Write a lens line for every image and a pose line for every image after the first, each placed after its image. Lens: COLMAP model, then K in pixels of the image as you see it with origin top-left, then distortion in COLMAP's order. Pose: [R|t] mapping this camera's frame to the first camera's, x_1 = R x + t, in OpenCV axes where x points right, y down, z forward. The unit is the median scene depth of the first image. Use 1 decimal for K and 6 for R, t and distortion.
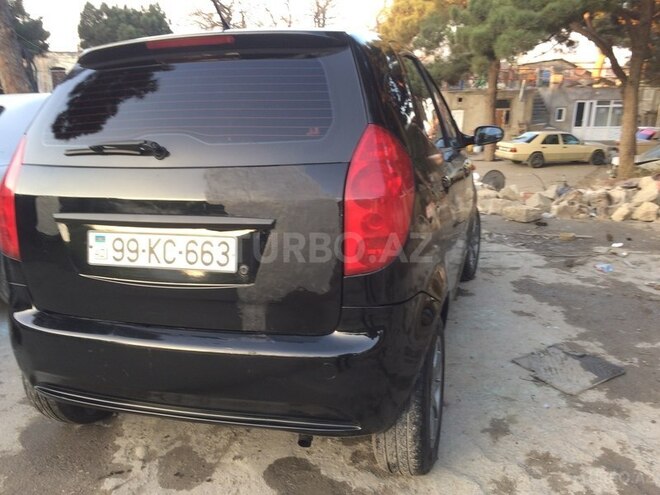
lens RADIAL K [[563.4, 0, 330.0], [0, 563.4, 247.5], [0, 0, 1]] dist [0.088587, -0.134209]
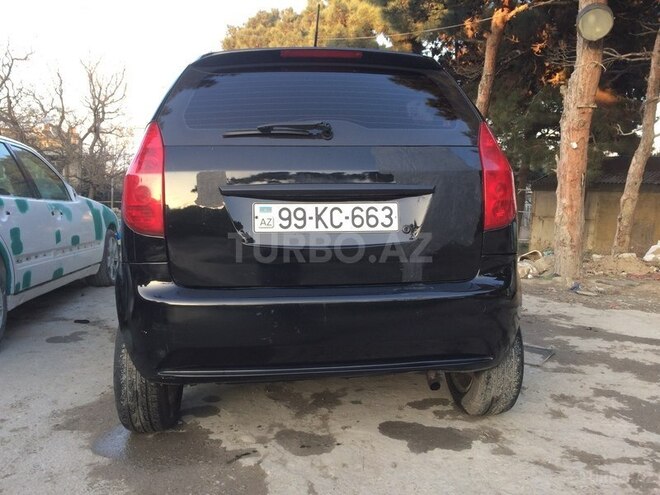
lens RADIAL K [[563.4, 0, 330.0], [0, 563.4, 247.5], [0, 0, 1]] dist [0.088587, -0.134209]
pose [[0.917743, -0.002221, 0.397168, -0.736880], [0.072304, 0.984209, -0.161570, 0.247062], [-0.390537, 0.176996, 0.903412, -0.019134]]
